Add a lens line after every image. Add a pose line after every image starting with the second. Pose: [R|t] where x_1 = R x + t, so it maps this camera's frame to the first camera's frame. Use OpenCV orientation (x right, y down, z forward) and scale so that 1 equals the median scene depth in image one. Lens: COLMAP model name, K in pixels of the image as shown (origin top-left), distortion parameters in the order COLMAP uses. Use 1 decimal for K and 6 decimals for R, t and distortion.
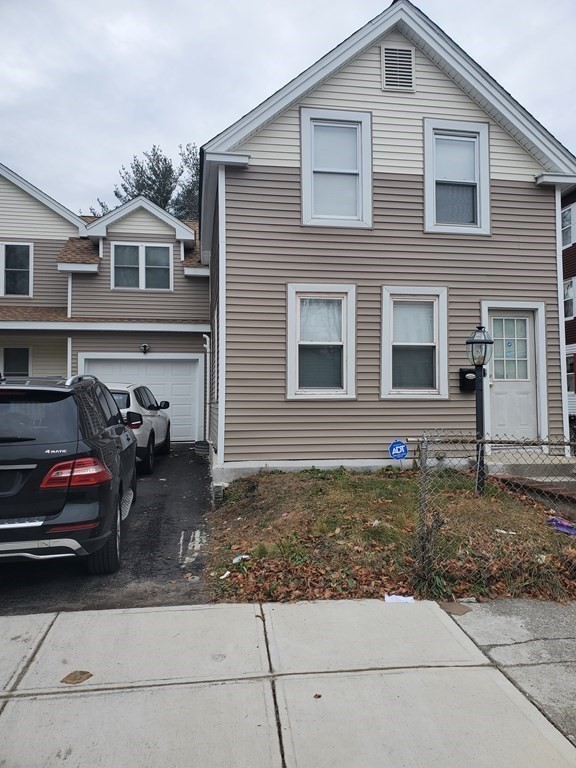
lens RADIAL K [[596.3, 0, 297.8], [0, 596.3, 381.0], [0, 0, 1]] dist [0.062185, -0.088459]
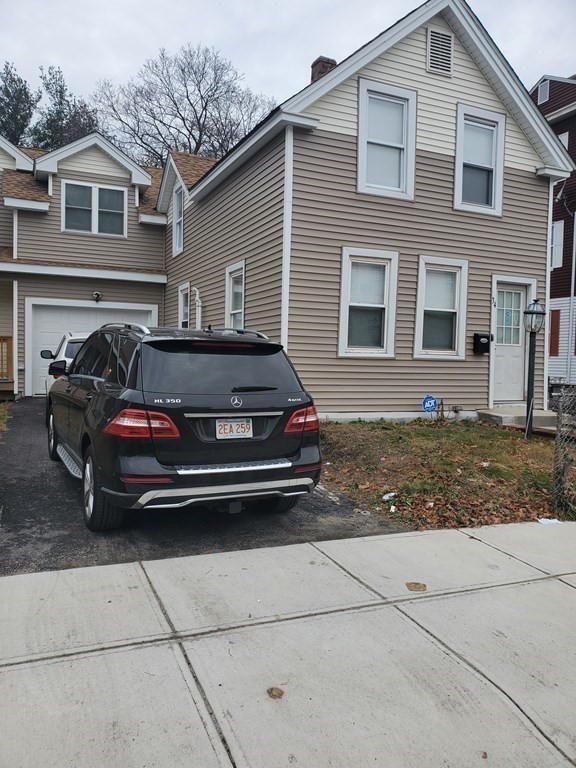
lens RADIAL K [[598.5, 0, 288.0], [0, 598.5, 384.0], [0, 0, 1]] dist [0.014570, 0.009484]
pose [[0.966870, 0.017523, 0.254669, -0.366021], [-0.037518, 0.996562, 0.073872, 0.004498], [-0.252499, -0.080979, 0.964203, -0.021251]]
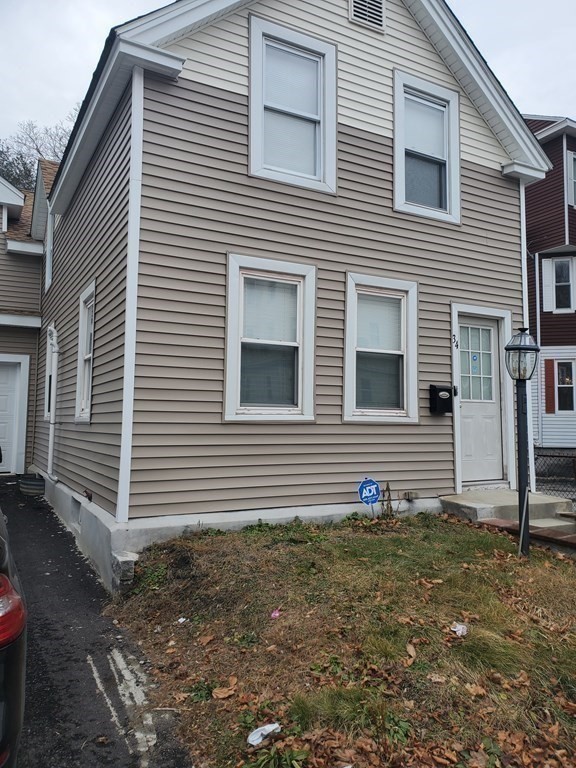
lens RADIAL K [[597.2, 0, 300.9], [0, 597.2, 374.4], [0, 0, 1]] dist [0.062366, -0.084968]
pose [[0.942691, 0.038579, 0.331428, -0.158177], [-0.025044, 0.998672, -0.045015, 0.005801], [-0.332725, 0.034135, 0.942406, 0.308017]]
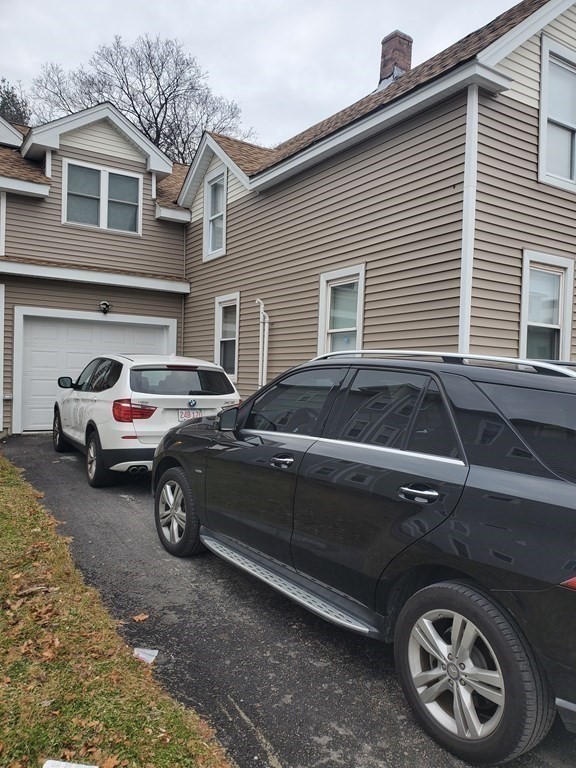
lens RADIAL K [[598.2, 0, 304.4], [0, 598.2, 386.9], [0, 0, 1]] dist [0.011938, 0.008181]
pose [[0.913326, 0.024175, 0.406512, -0.599873], [-0.046723, 0.997865, 0.045633, 0.000481], [-0.404541, -0.060671, 0.912505, 0.348396]]
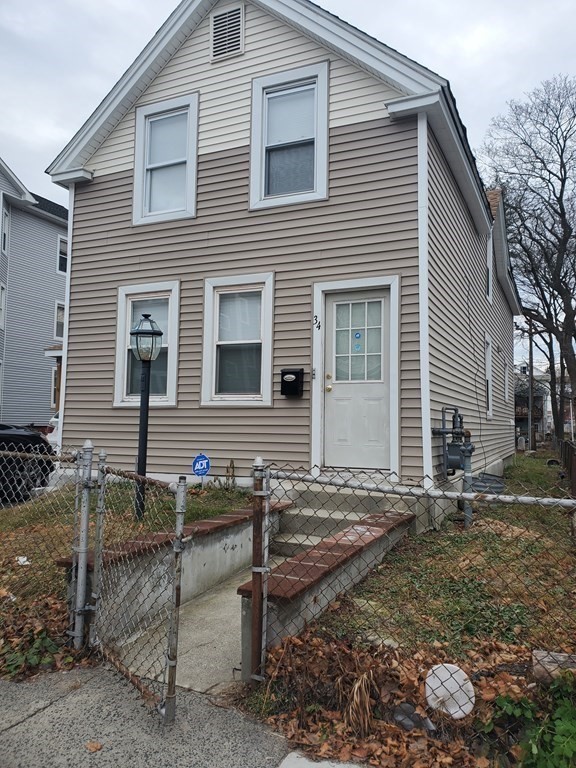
lens RADIAL K [[597.2, 0, 300.9], [0, 597.2, 374.4], [0, 0, 1]] dist [0.062366, -0.084968]
pose [[0.831184, -0.031546, -0.555102, 0.743878], [0.006940, 0.998900, -0.046376, 0.024897], [0.555954, 0.034694, 0.830489, 0.343143]]
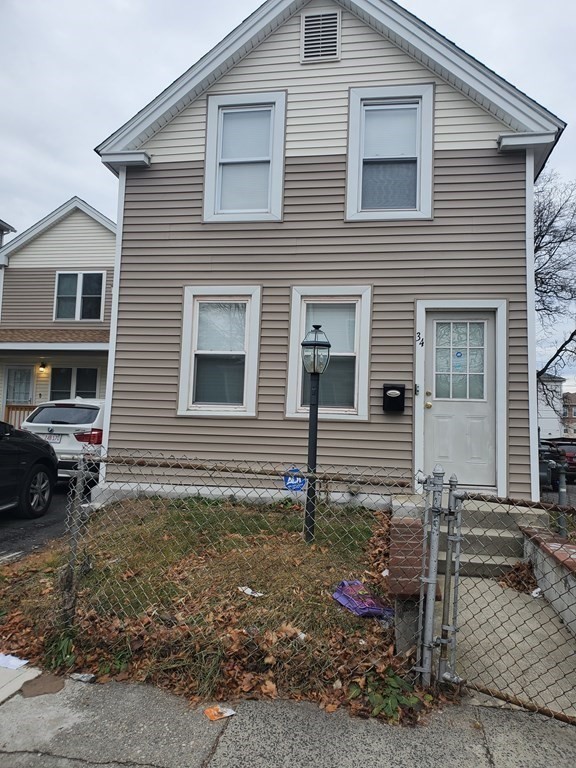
lens RADIAL K [[591.5, 0, 302.4], [0, 591.5, 382.2], [0, 0, 1]] dist [0.064776, -0.096369]
pose [[0.946990, 0.008309, -0.321155, 0.426570], [-0.023823, 0.998729, -0.044409, 0.015696], [0.320378, 0.049706, 0.945985, 0.206901]]
